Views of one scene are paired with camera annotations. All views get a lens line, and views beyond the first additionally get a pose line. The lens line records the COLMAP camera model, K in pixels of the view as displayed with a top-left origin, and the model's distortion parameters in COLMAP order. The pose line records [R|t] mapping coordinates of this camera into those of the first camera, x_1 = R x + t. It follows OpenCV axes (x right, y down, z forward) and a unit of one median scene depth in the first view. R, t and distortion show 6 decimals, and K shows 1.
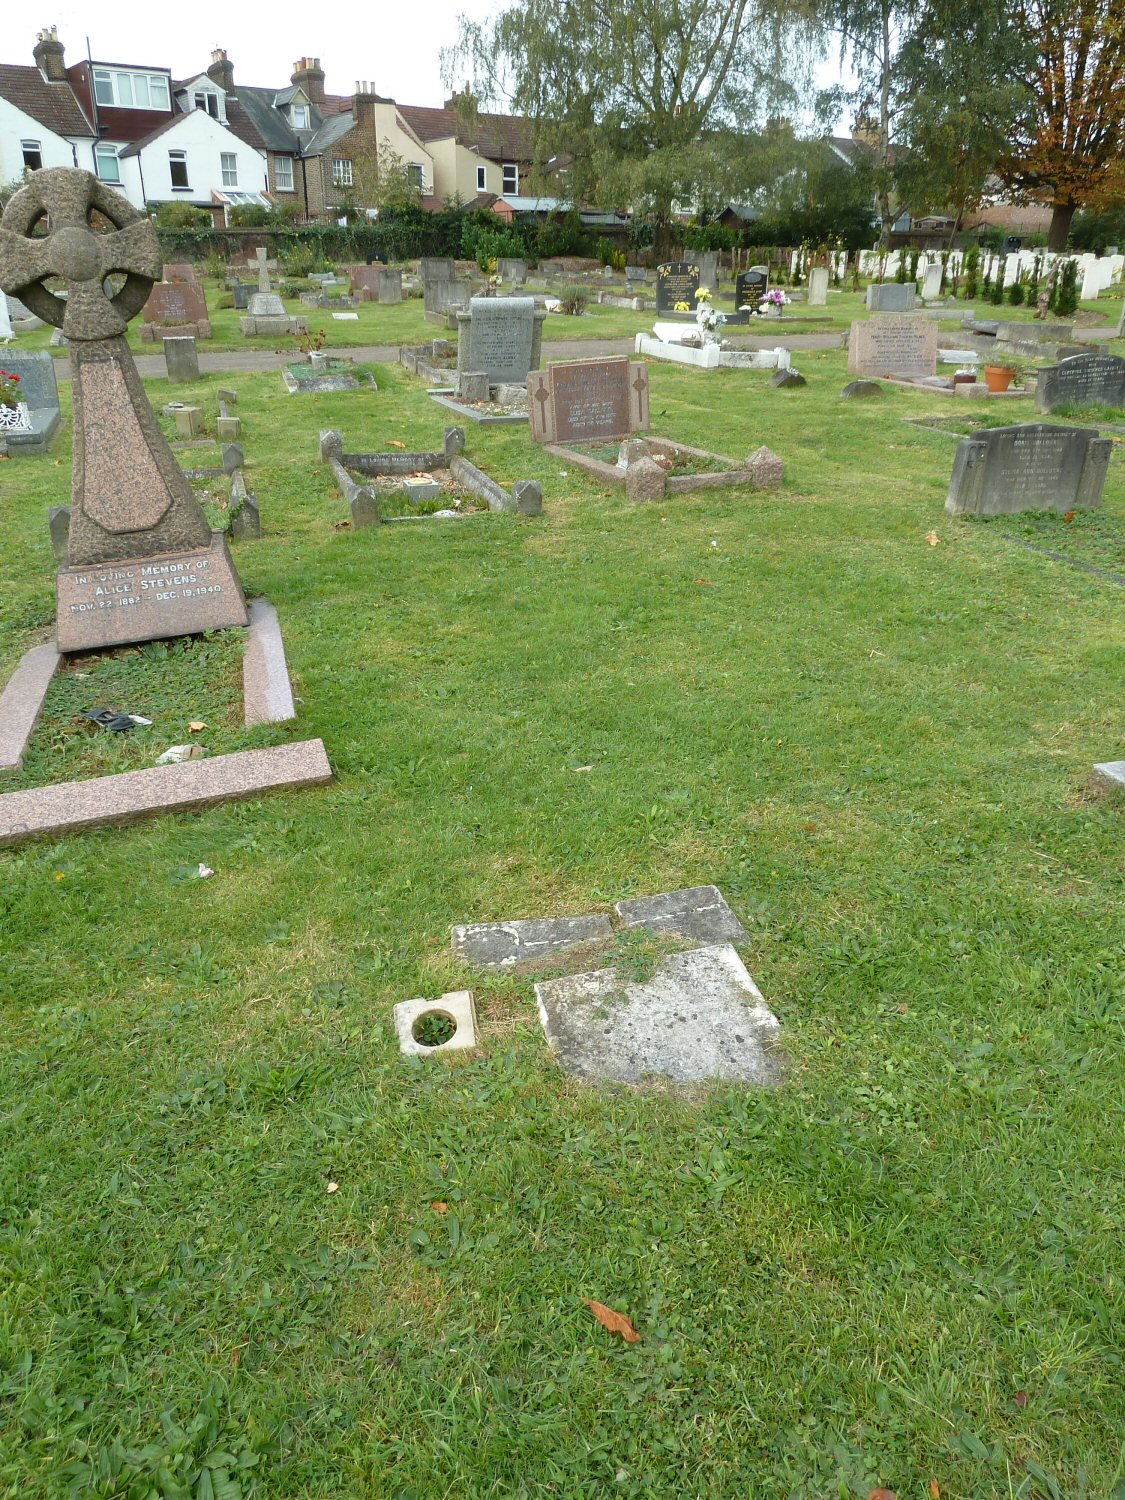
lens RADIAL K [[1119.3, 0, 562.5], [0, 1119.3, 750.0], [0, 0, 1]] dist [-0.039954, 0.015485]
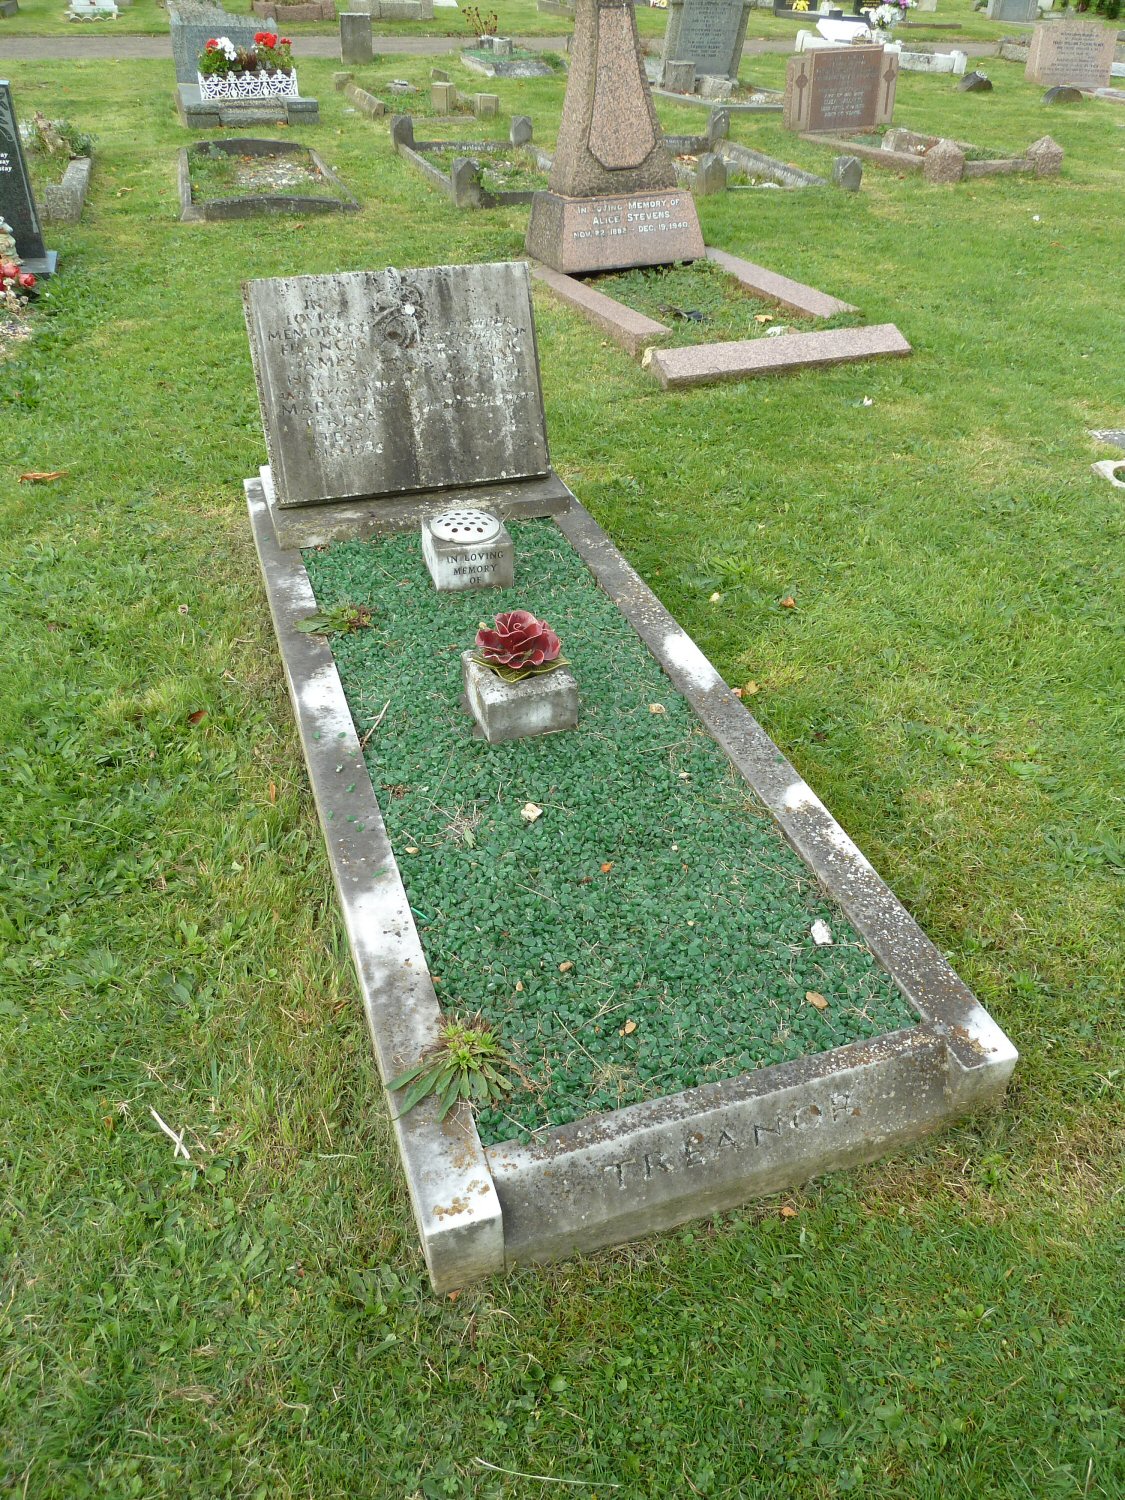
lens RADIAL K [[1119.3, 0, 562.5], [0, 1119.3, 750.0], [0, 0, 1]] dist [-0.039954, 0.015485]
pose [[0.999491, 0.028606, 0.014143, -0.197189], [-0.030942, 0.977157, 0.210252, 0.070428], [-0.007806, -0.210583, 0.977545, -0.121987]]
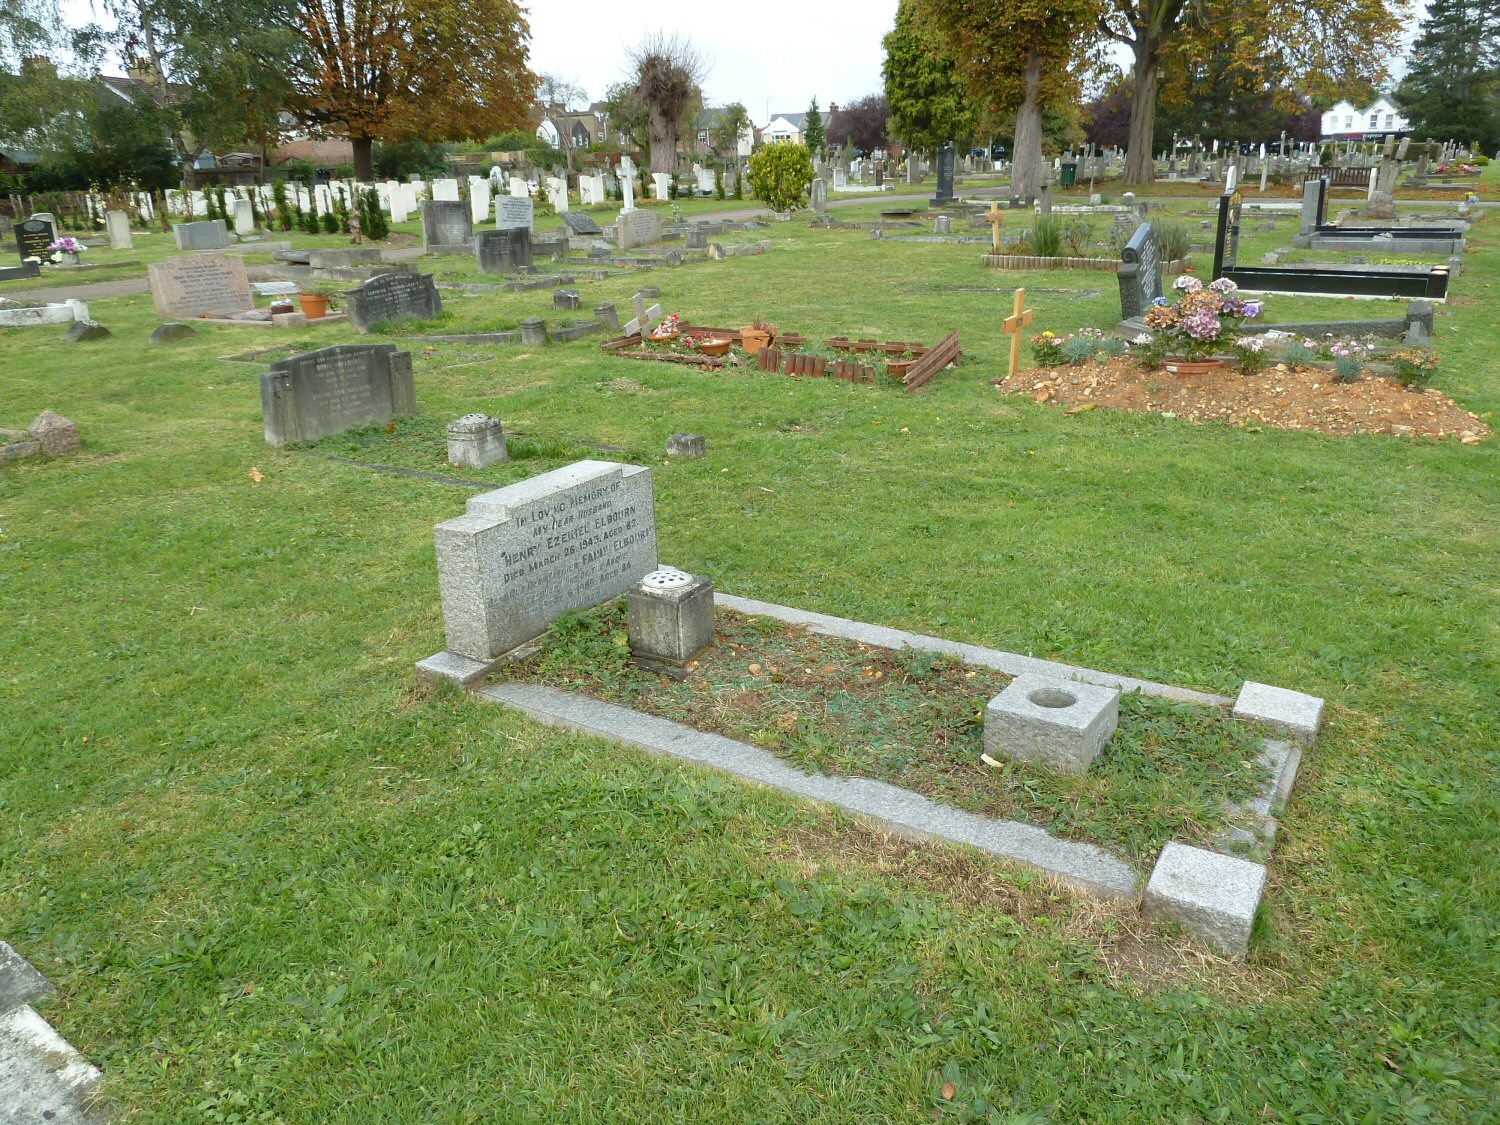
lens RADIAL K [[1117.3, 0, 757.5], [0, 1117.3, 559.4], [0, 0, 1]] dist [-0.028287, -0.006516]
pose [[0.761544, -0.236240, 0.603524, 0.035925], [0.292985, 0.956106, 0.004556, 0.002692], [-0.578109, 0.173354, 0.797332, -0.007787]]
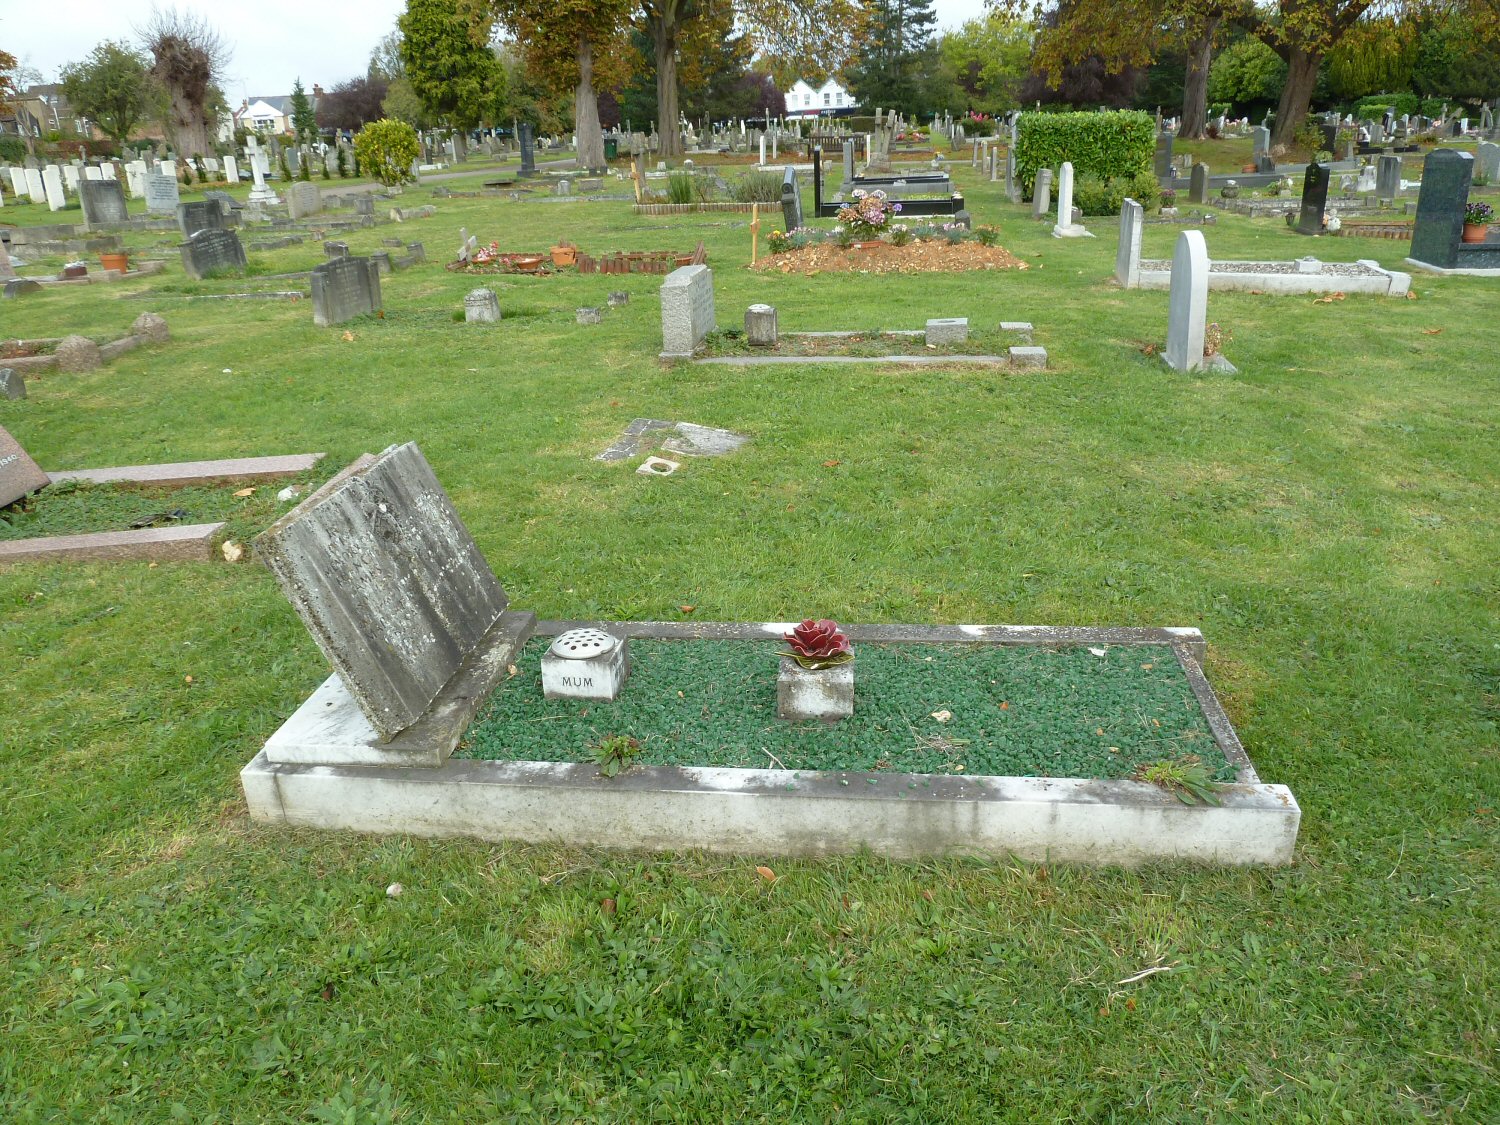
lens RADIAL K [[1119.3, 0, 750.8], [0, 1119.3, 567.0], [0, 0, 1]] dist [-0.039954, 0.015485]
pose [[0.428304, -0.346128, 0.834716, -0.416878], [0.408137, 0.898242, 0.163049, 0.030847], [-0.806213, 0.270844, 0.525988, -0.049600]]
